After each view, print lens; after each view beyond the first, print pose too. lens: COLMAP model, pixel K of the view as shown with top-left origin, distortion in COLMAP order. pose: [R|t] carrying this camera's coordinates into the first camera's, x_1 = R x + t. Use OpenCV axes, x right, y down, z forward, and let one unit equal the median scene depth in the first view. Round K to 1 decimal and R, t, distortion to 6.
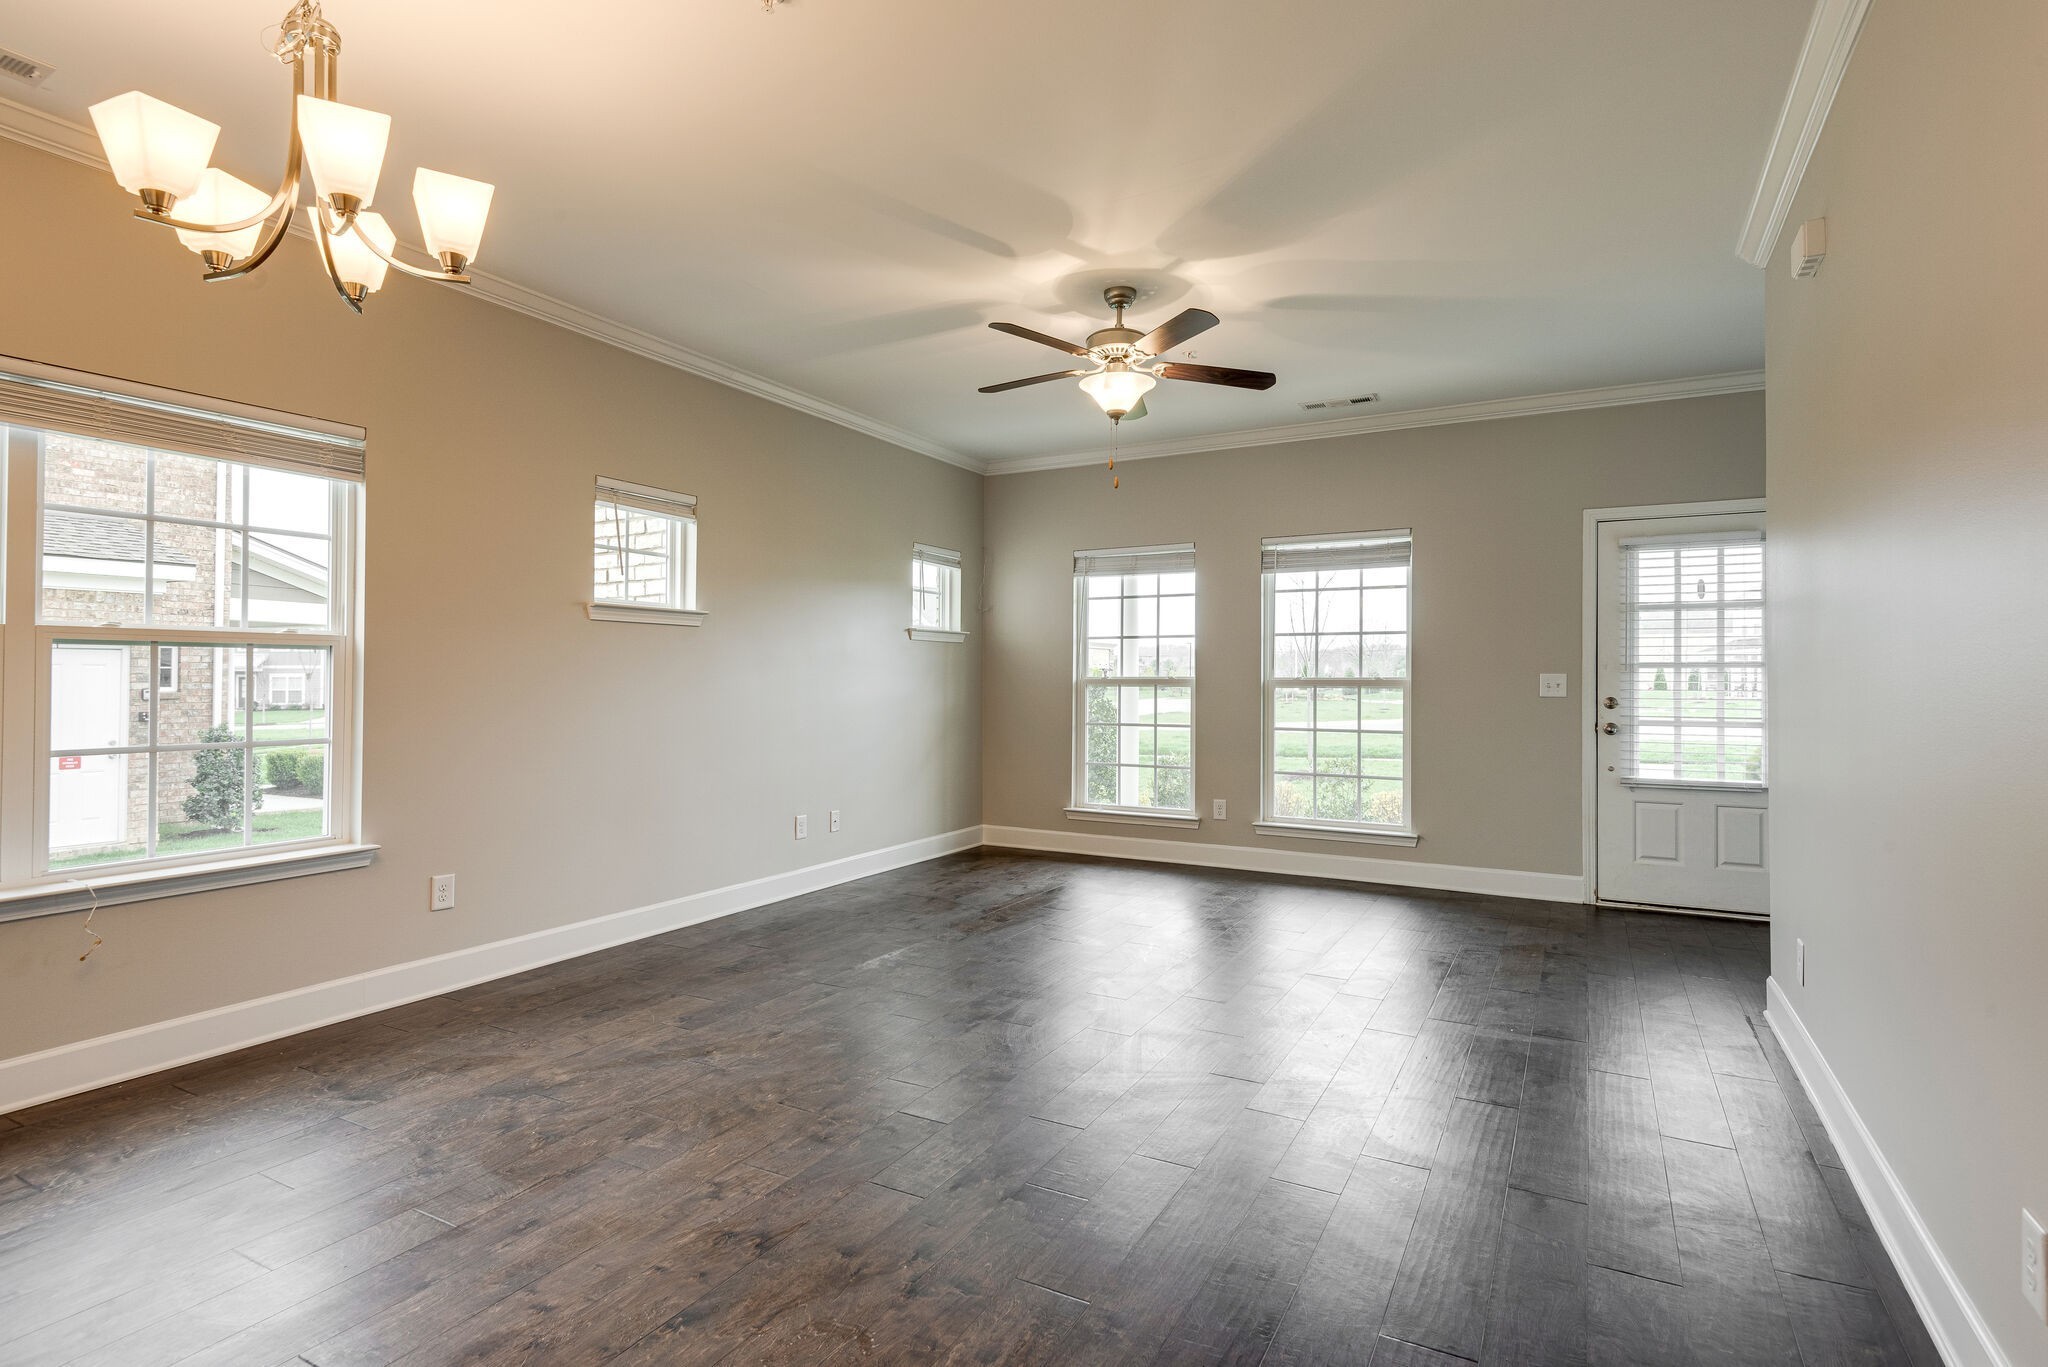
lens RADIAL K [[1006.1, 0, 1024.0], [0, 1006.1, 683.5], [0, 0, 1]] dist [0.001486, -0.001874]
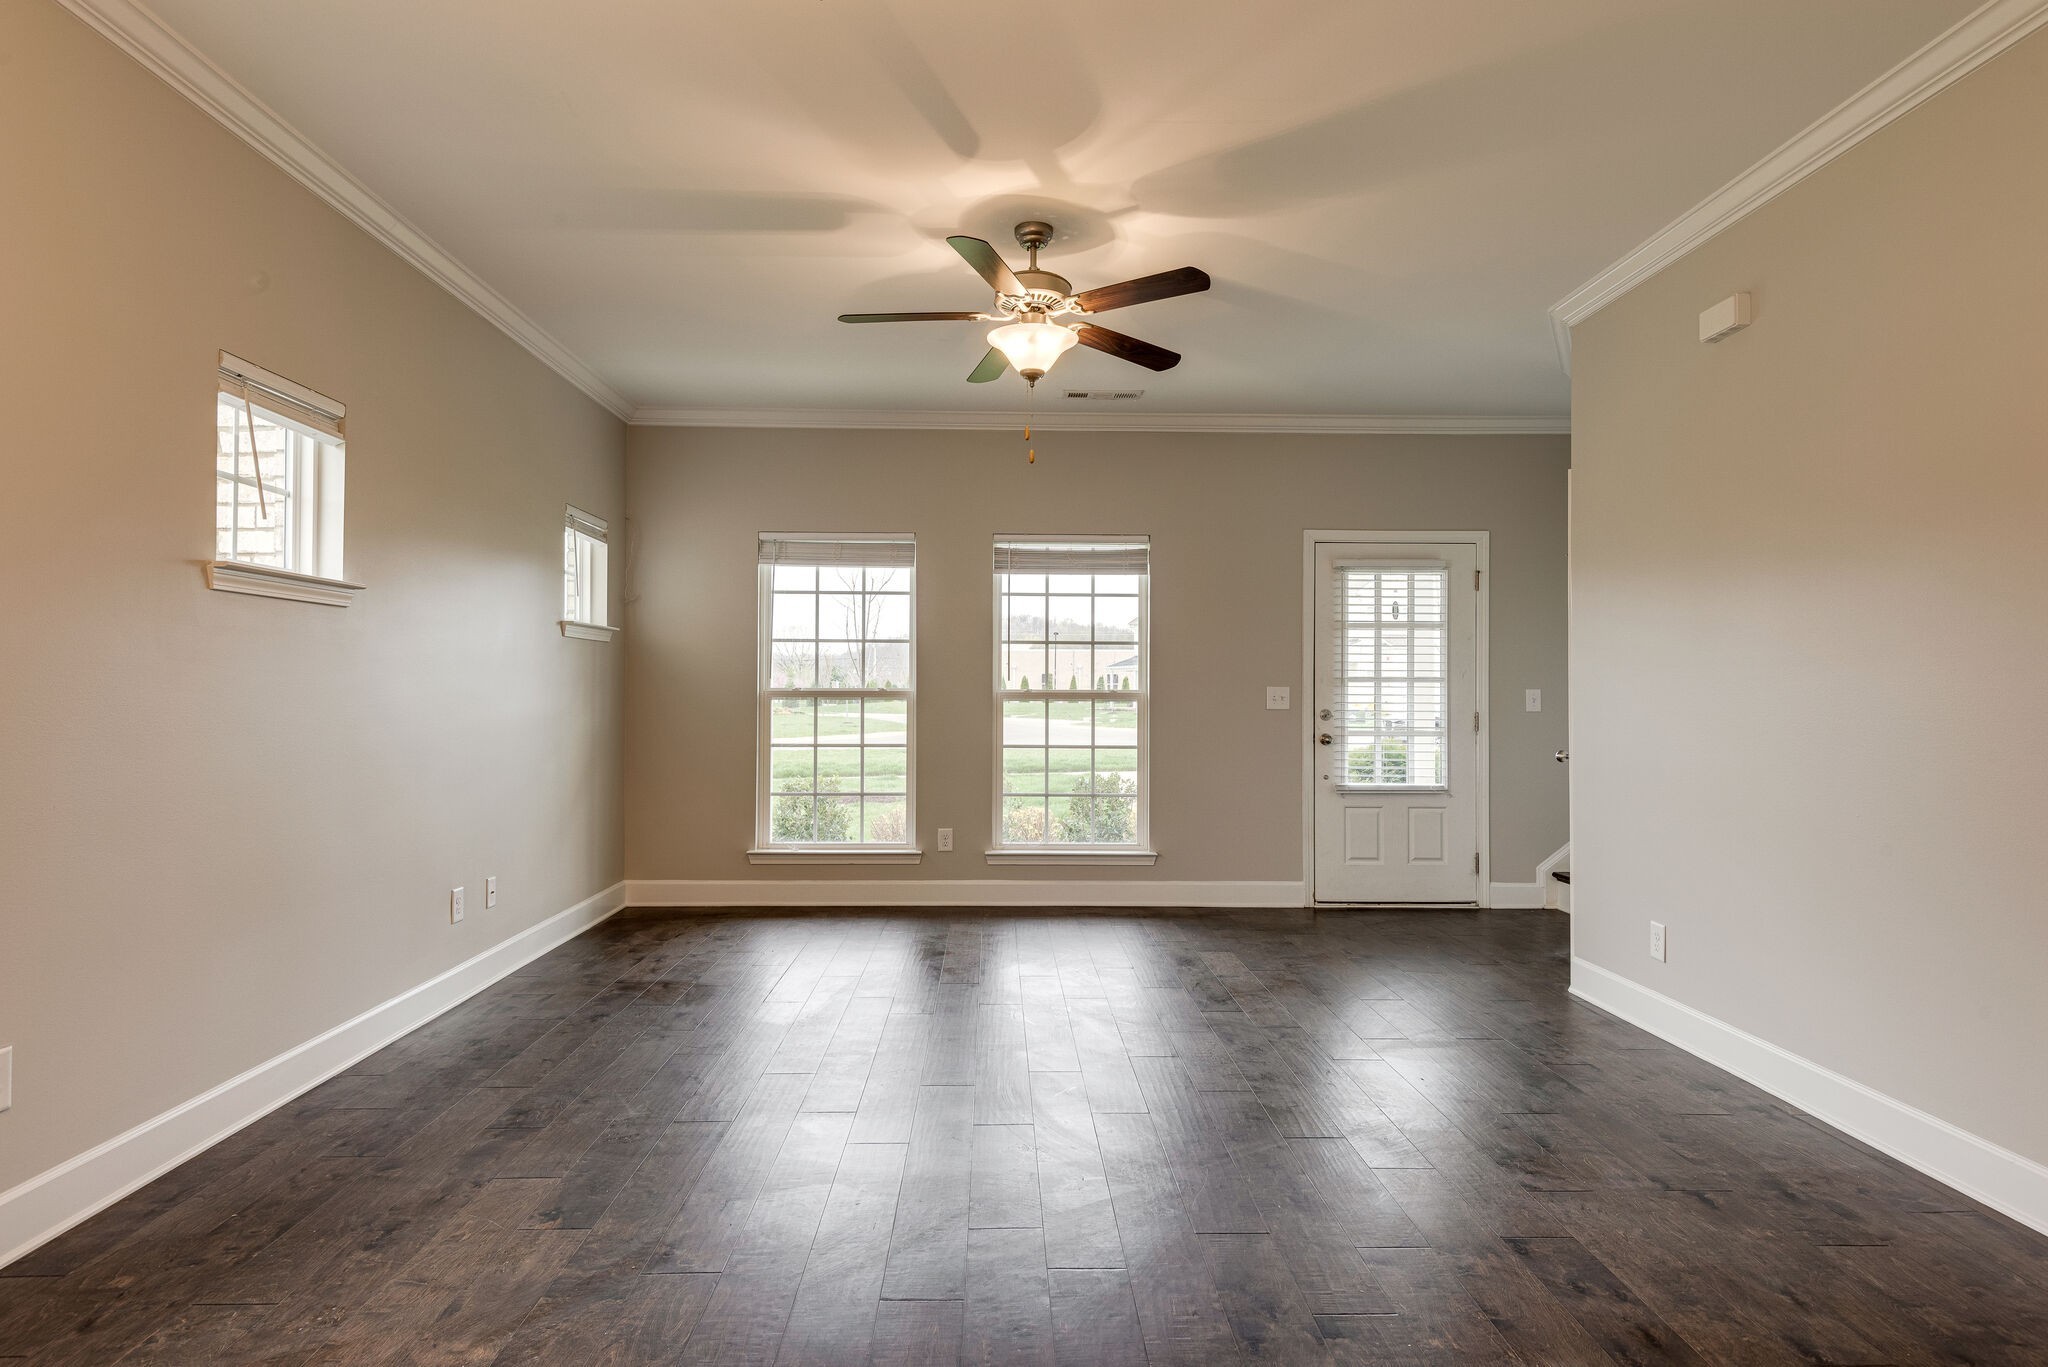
lens RADIAL K [[1122.8, 0, 1029.9], [0, 1122.8, 703.0], [0, 0, 1]] dist [0.015261, -0.022240]
pose [[0.860776, -0.002855, 0.508976, -0.282549], [-0.000378, 0.999980, 0.006249, -0.000276], [-0.508984, -0.005571, 0.860758, 0.142136]]
